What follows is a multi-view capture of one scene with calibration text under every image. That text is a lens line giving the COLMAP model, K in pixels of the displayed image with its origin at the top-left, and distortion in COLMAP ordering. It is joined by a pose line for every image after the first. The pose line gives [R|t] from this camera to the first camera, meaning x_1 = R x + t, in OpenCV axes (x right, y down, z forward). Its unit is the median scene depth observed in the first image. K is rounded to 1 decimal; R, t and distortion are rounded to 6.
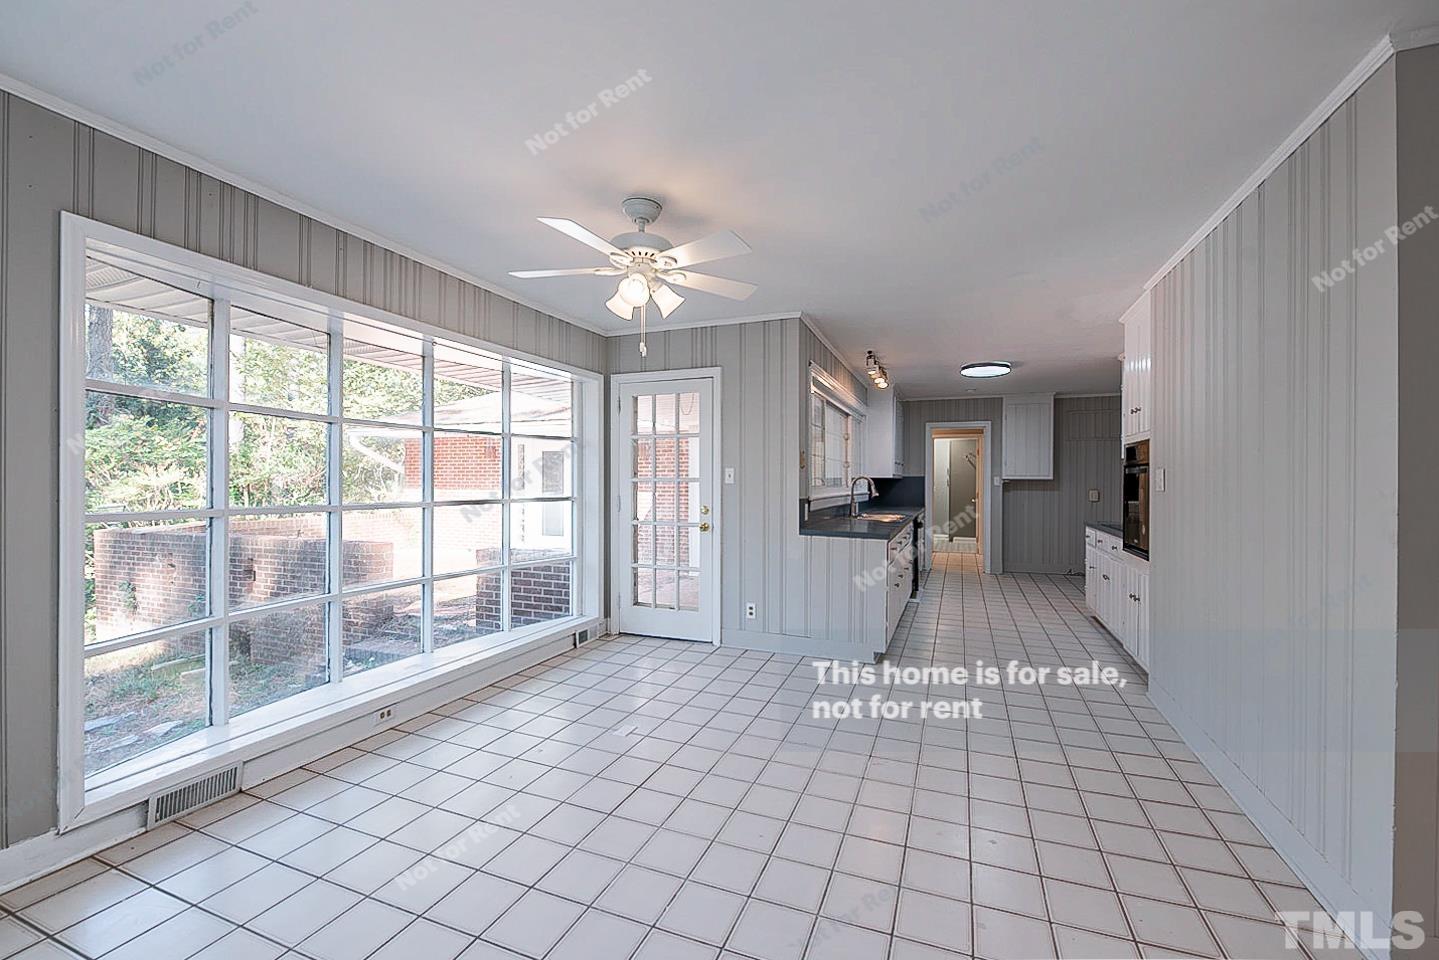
lens RADIAL K [[585.0, 0, 719.5], [0, 585.0, 480.0], [0, 0, 1]] dist [-0.025410, -0.000357]
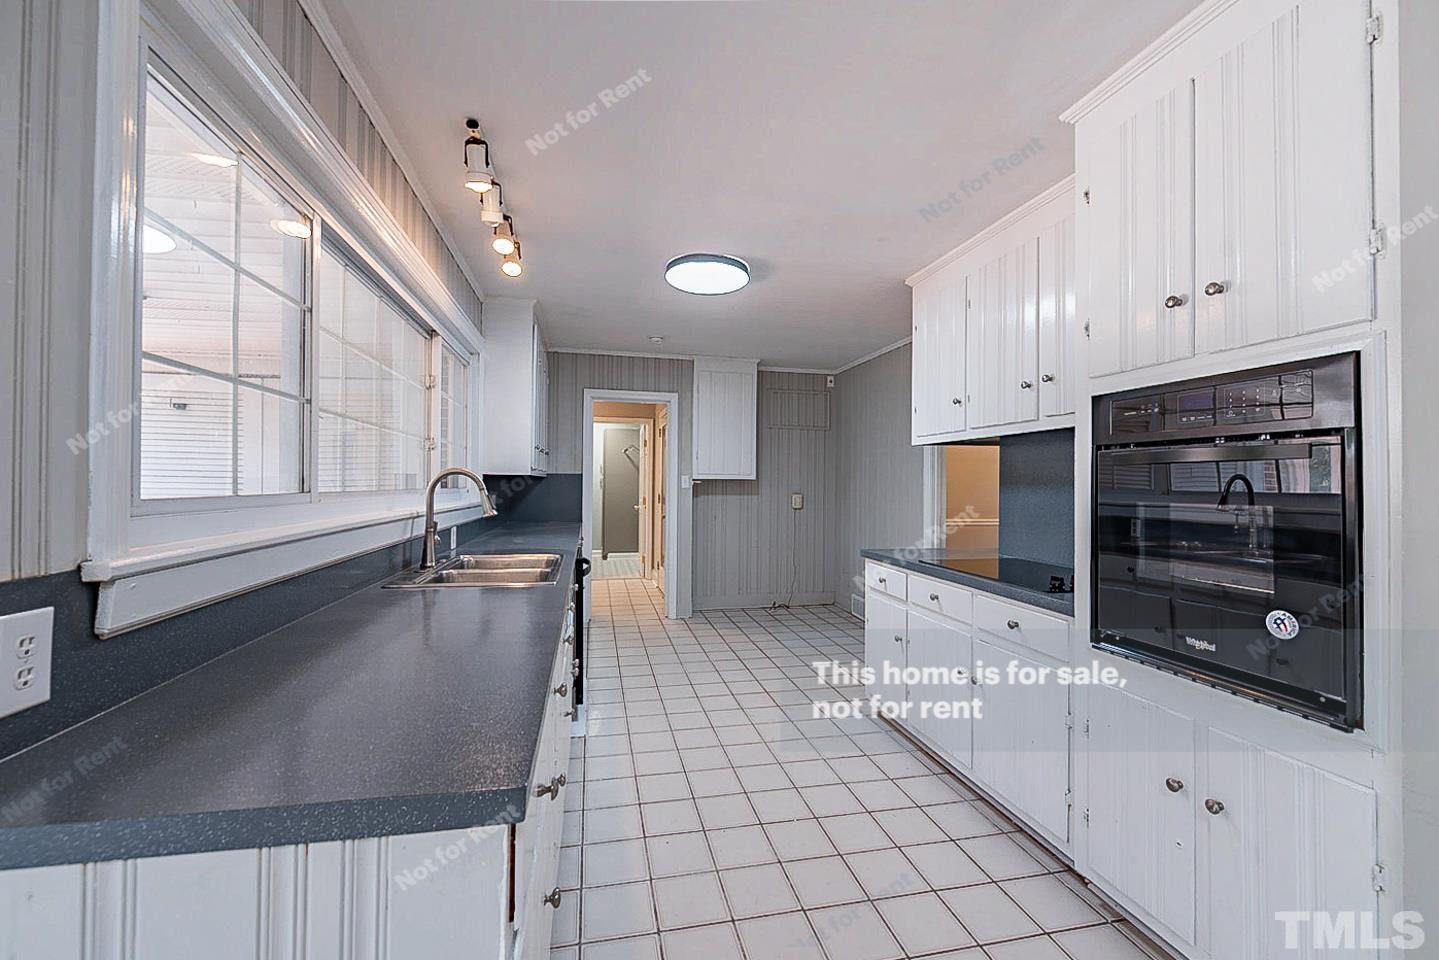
lens RADIAL K [[585.0, 0, 719.5], [0, 585.0, 480.0], [0, 0, 1]] dist [-0.025410, -0.000357]
pose [[0.823269, 0.005241, 0.567628, 0.125443], [-0.004663, 0.999986, -0.002469, 0.001465], [-0.567633, -0.000615, 0.823282, 0.425950]]
